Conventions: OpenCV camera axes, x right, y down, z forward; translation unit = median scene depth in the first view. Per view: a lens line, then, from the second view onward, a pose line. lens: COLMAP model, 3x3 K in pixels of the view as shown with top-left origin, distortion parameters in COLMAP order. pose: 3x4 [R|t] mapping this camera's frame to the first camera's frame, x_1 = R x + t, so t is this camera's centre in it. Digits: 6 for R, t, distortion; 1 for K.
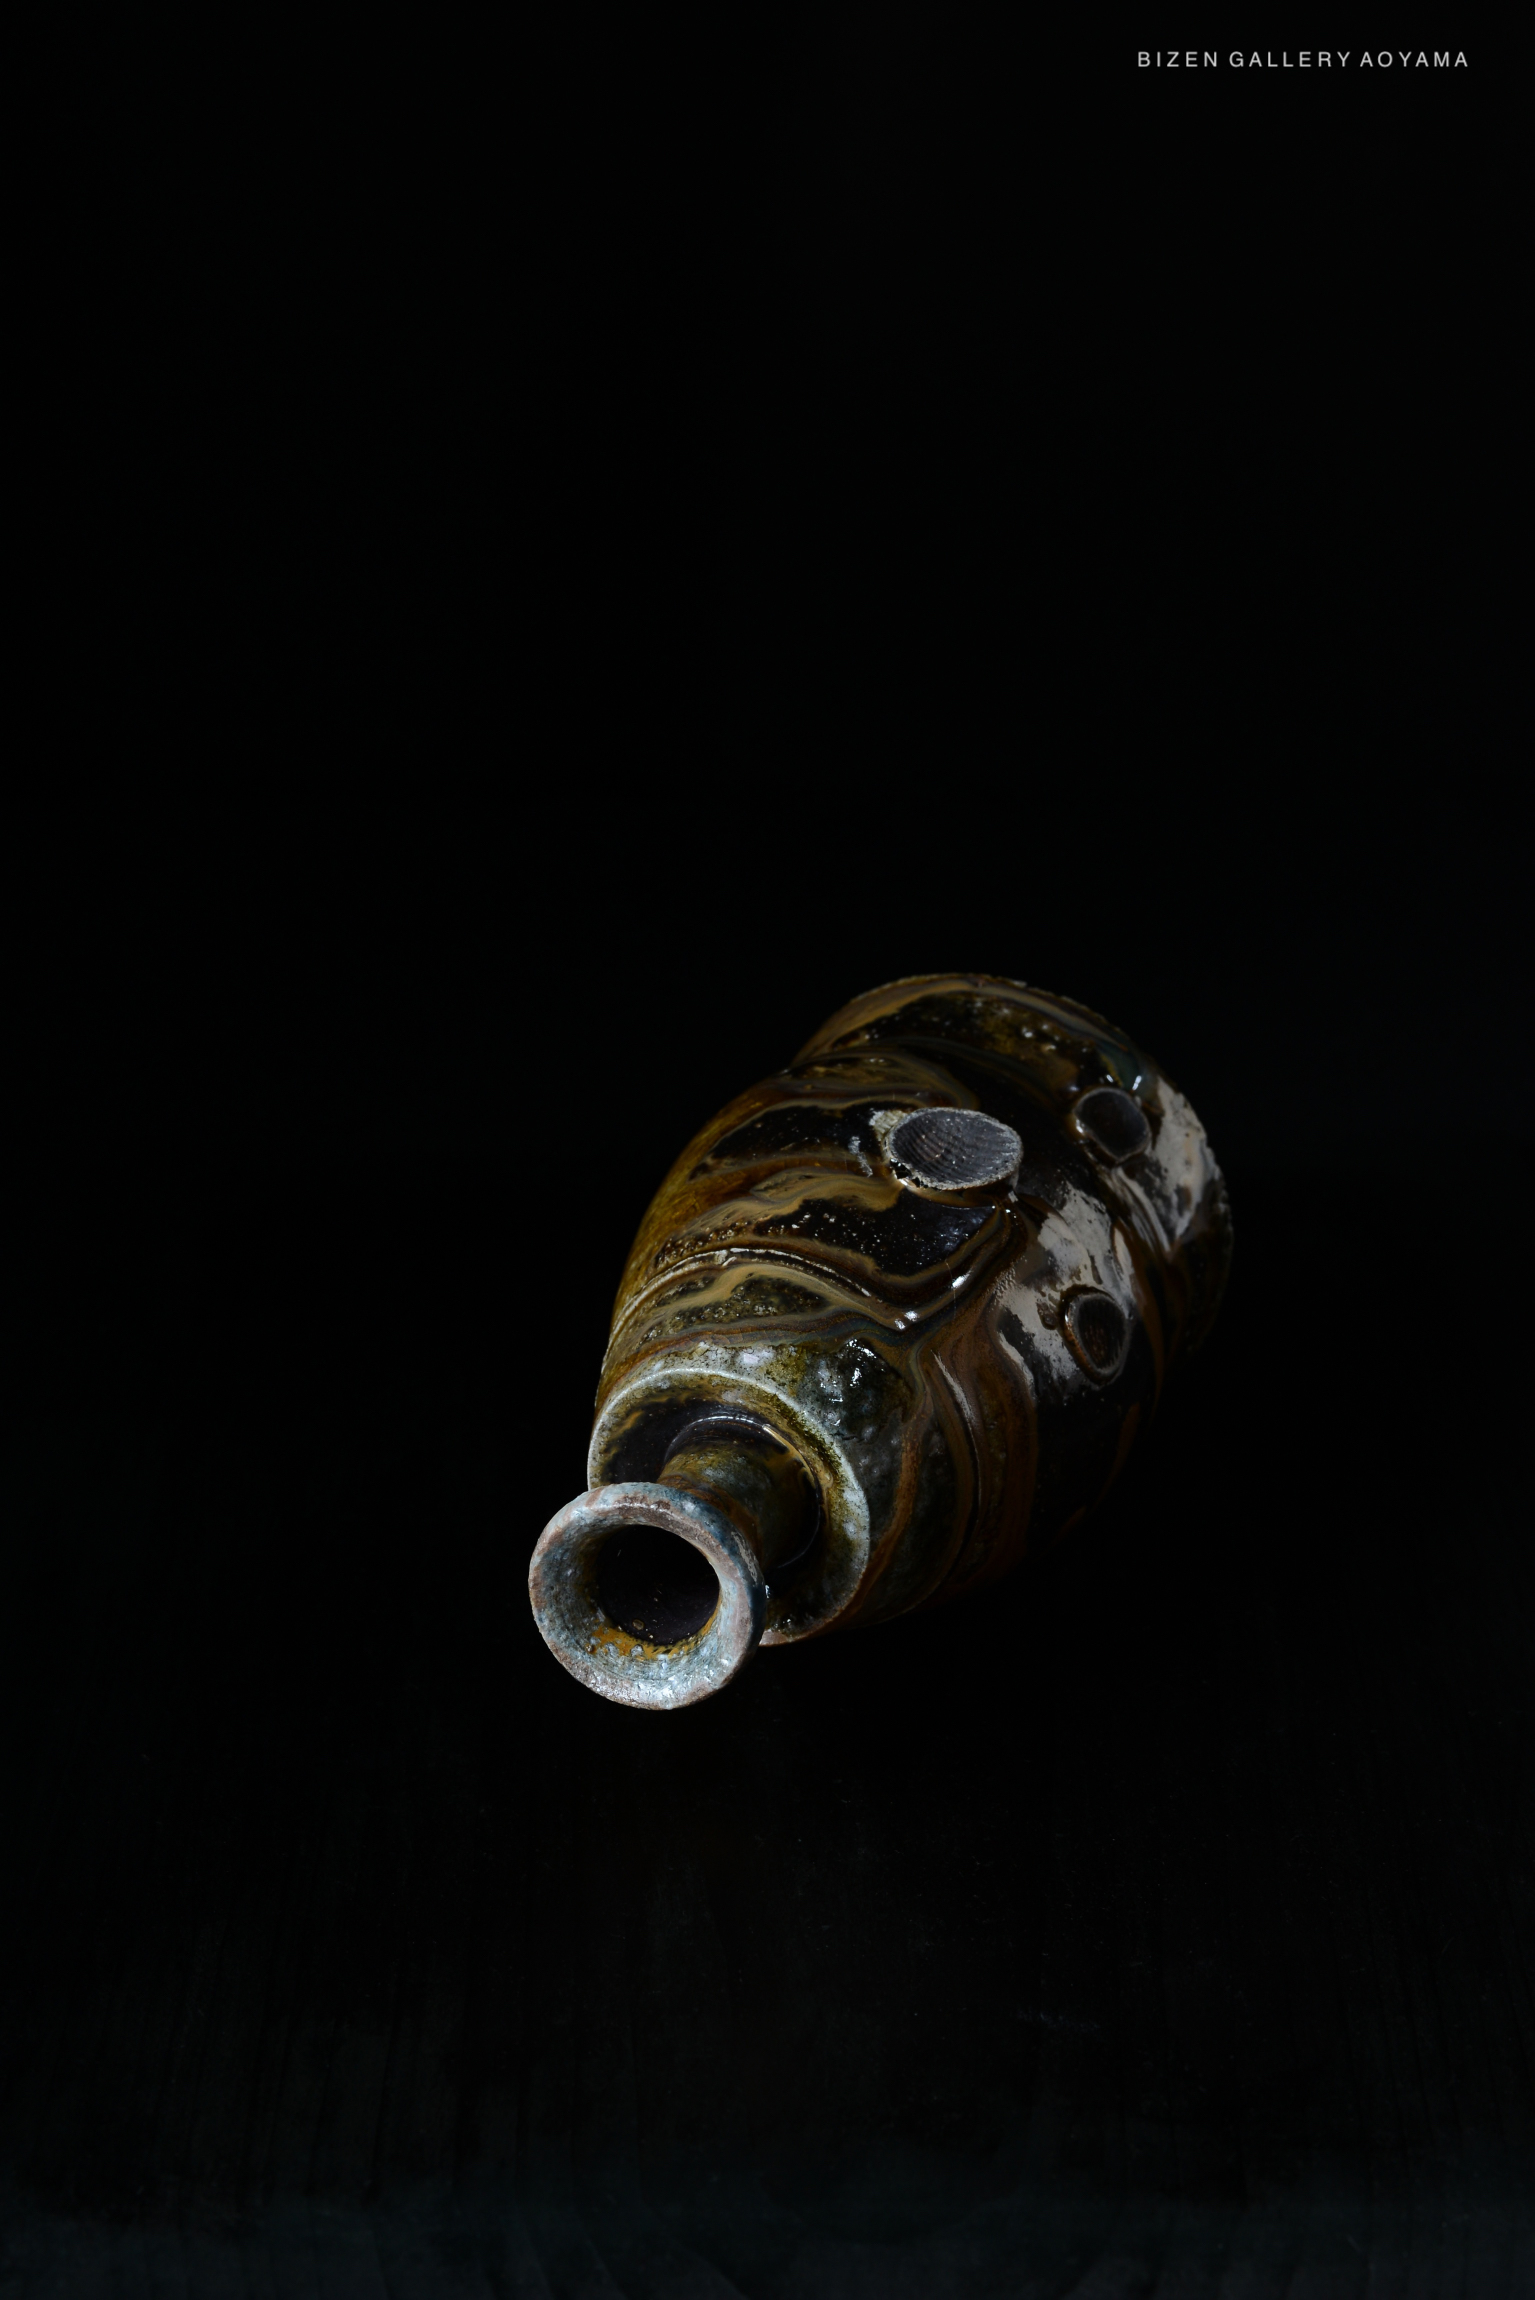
lens RADIAL K [[4742.6, 0, 767.5], [0, 4742.6, 1150.0], [0, 0, 1]] dist [0.085628, 0.053121]
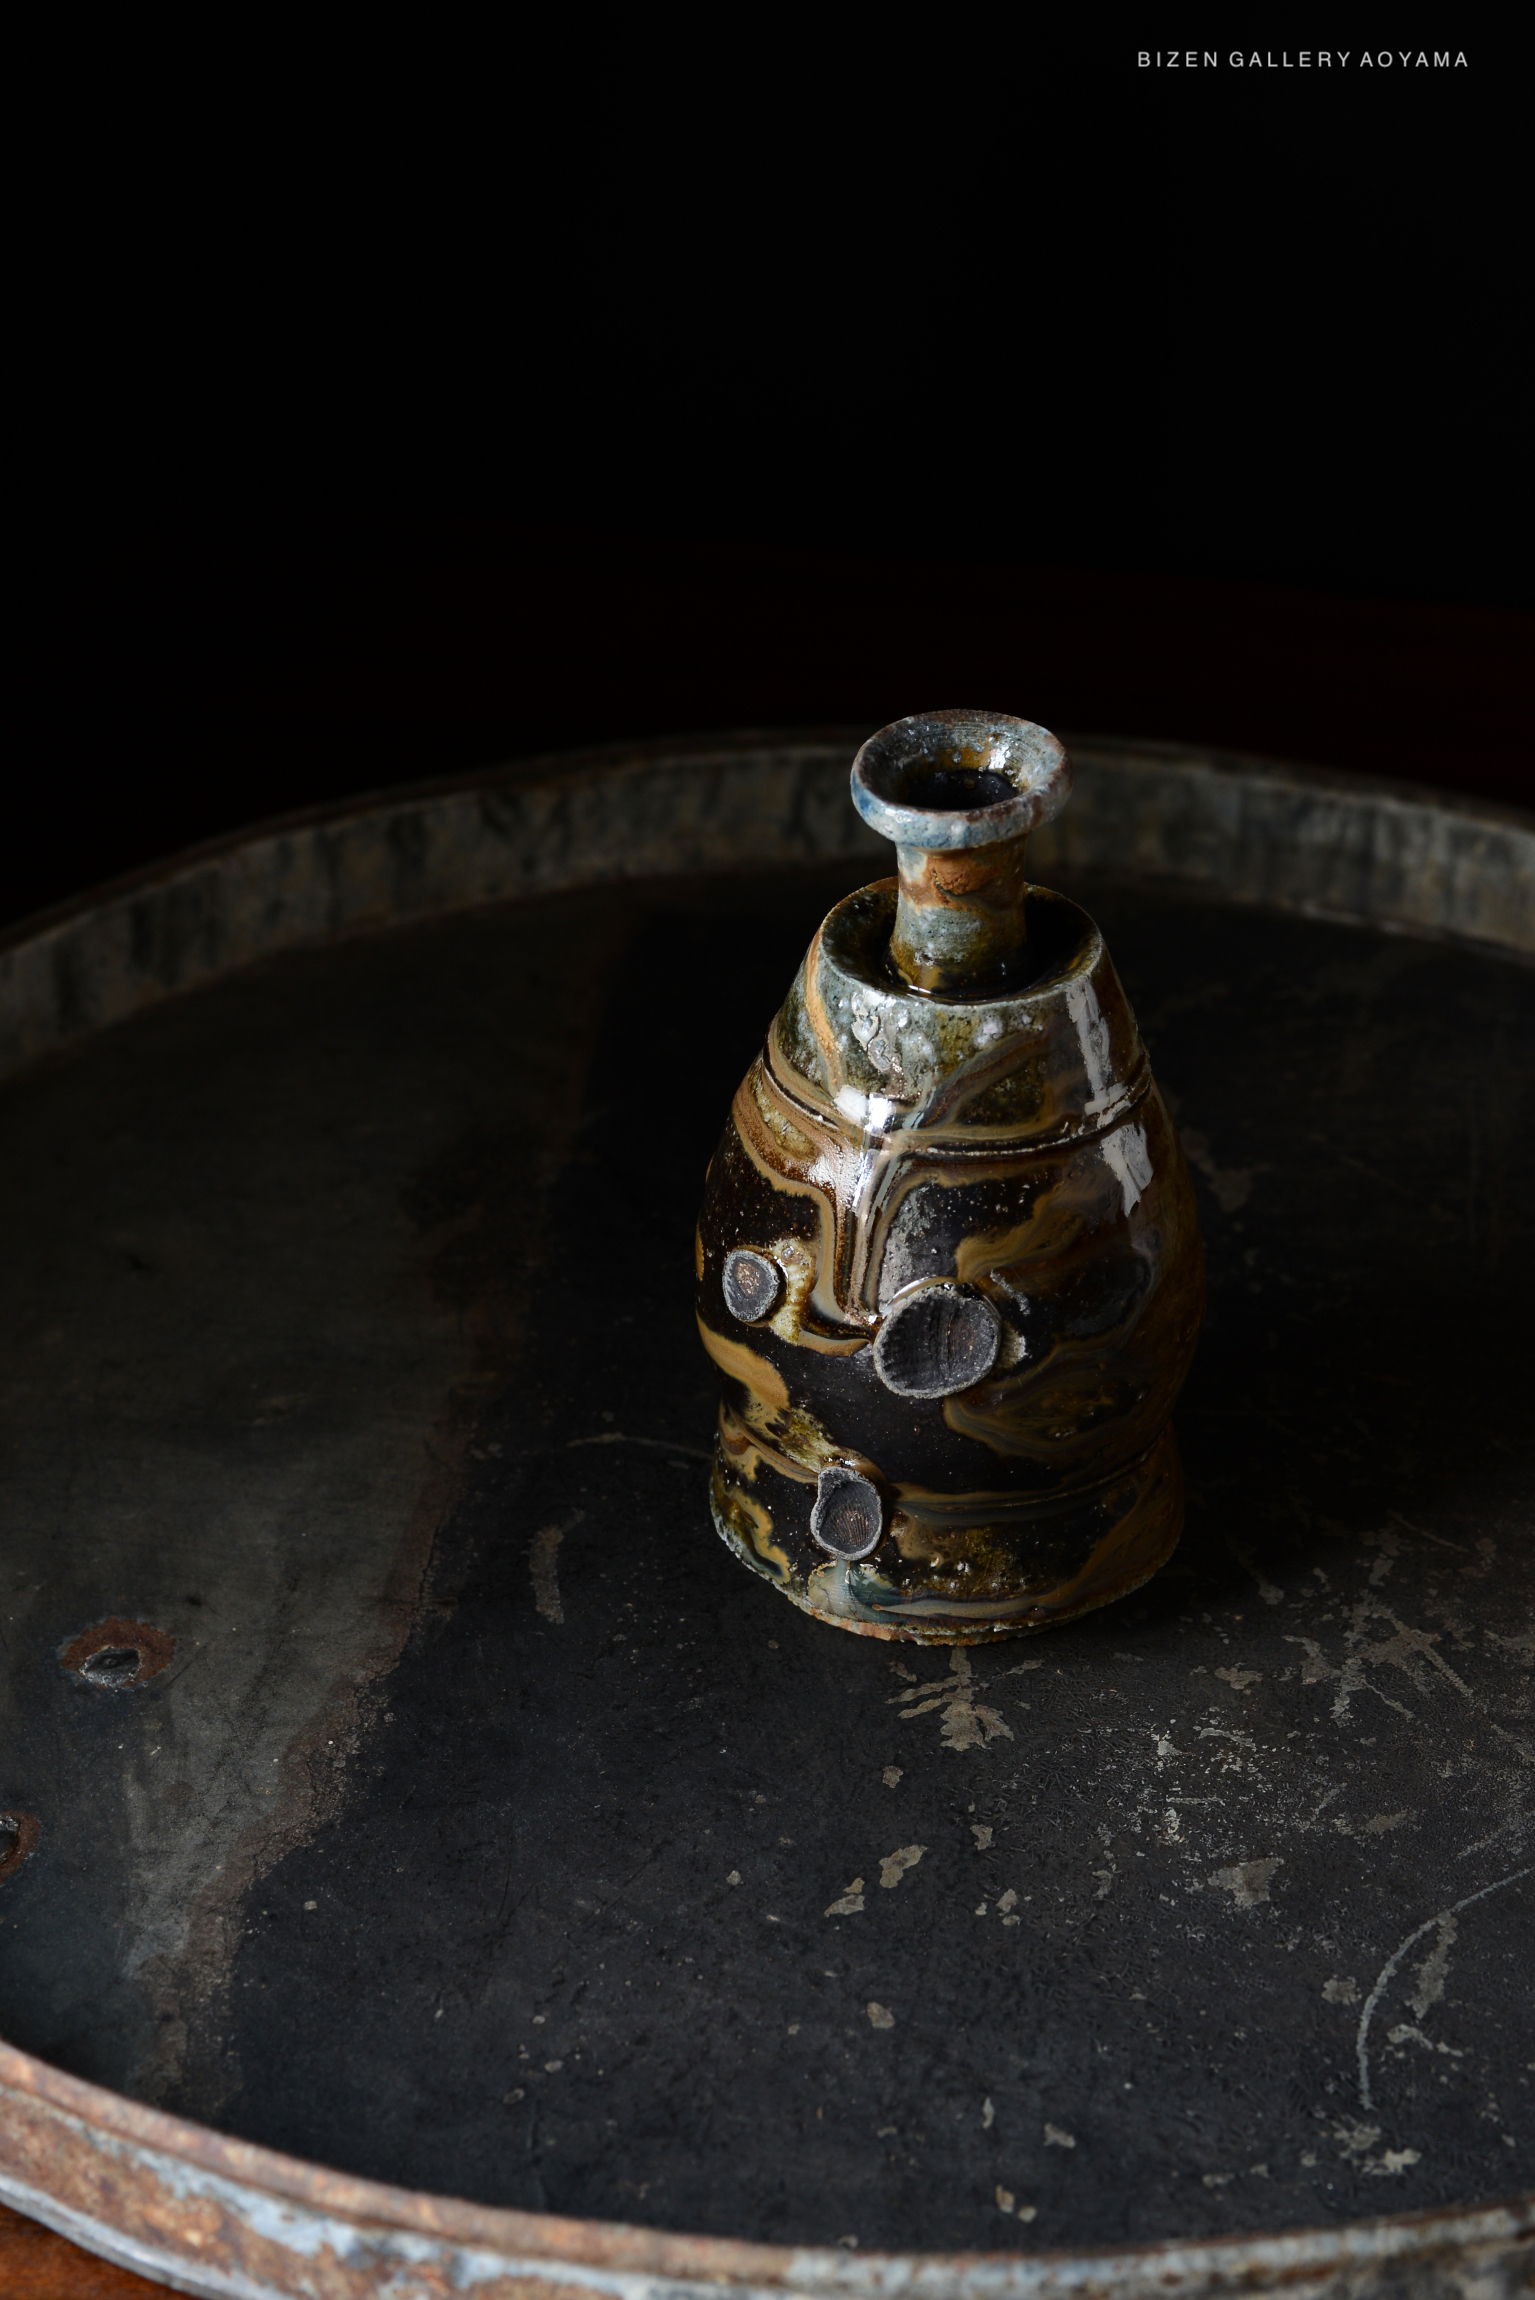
lens RADIAL K [[4742.6, 0, 767.5], [0, 4742.6, 1150.0], [0, 0, 1]] dist [0.085628, 0.053121]
pose [[-0.881875, 0.471467, -0.003896, 0.057194], [-0.410507, -0.763733, 0.498193, -0.483658], [0.231906, 0.440943, 0.867058, 0.057772]]
